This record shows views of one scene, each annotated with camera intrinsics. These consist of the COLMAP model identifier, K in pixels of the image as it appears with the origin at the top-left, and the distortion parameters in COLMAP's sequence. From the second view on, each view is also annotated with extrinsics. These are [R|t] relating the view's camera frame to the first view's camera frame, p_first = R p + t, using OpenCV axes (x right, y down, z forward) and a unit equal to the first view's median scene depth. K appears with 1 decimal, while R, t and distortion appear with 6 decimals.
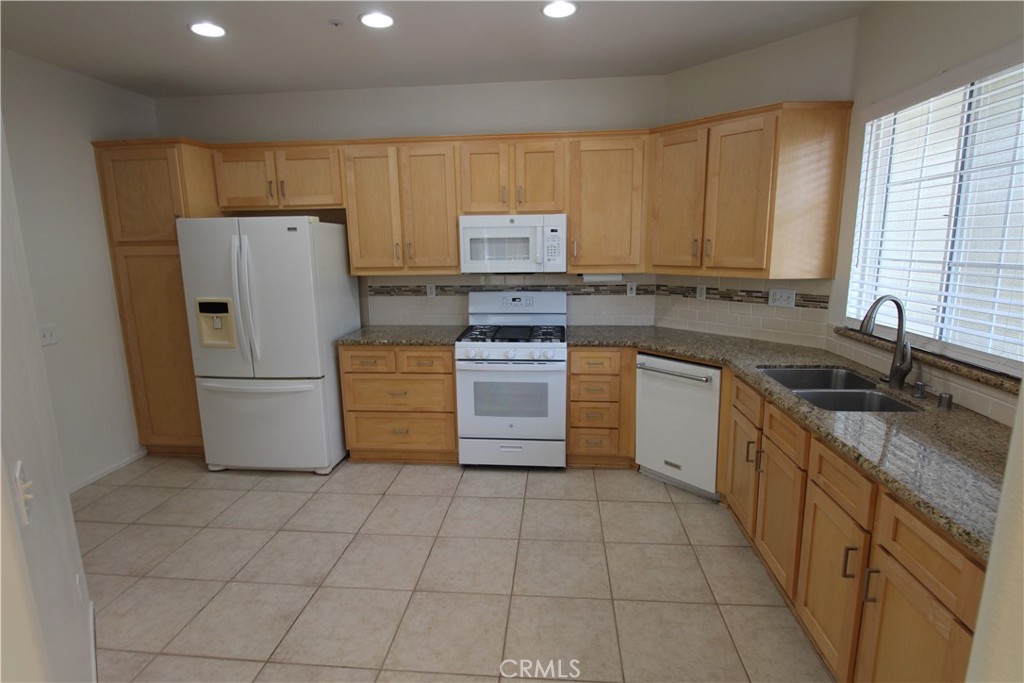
lens RADIAL K [[516.2, 0, 511.5], [0, 516.2, 341.5], [0, 0, 1]] dist [-0.000897, -0.009314]
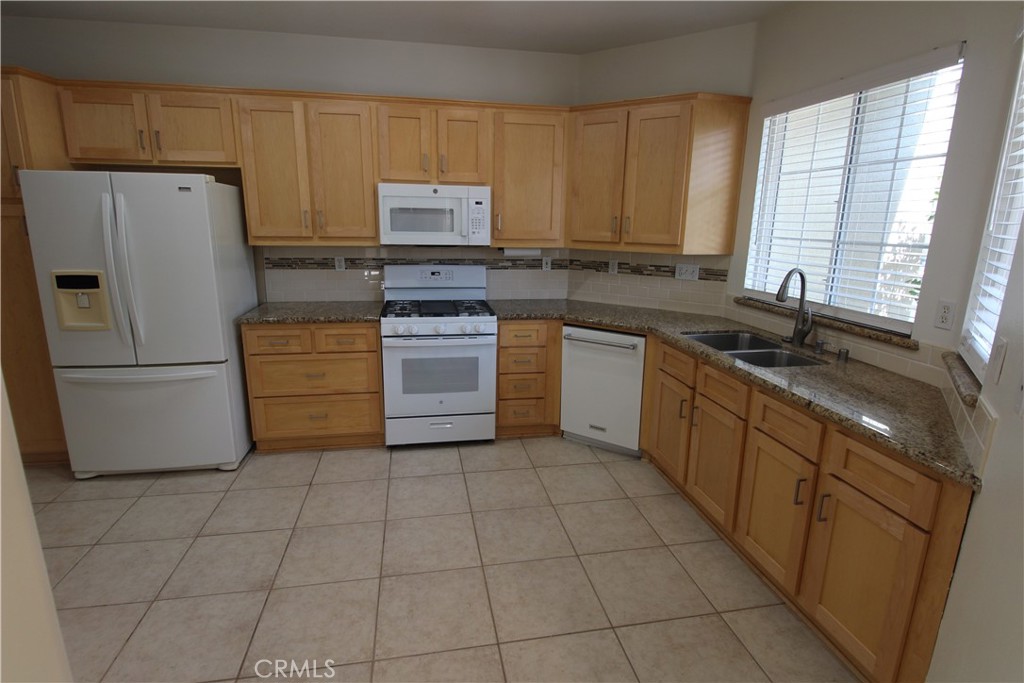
lens RADIAL K [[516.2, 0, 517.1], [0, 516.2, 341.6], [0, 0, 1]] dist [-0.000897, -0.009314]
pose [[0.961223, -0.033428, 0.273739, -0.137174], [0.021285, 0.998658, 0.047211, 0.005473], [-0.274949, -0.039554, 0.960645, 0.021979]]
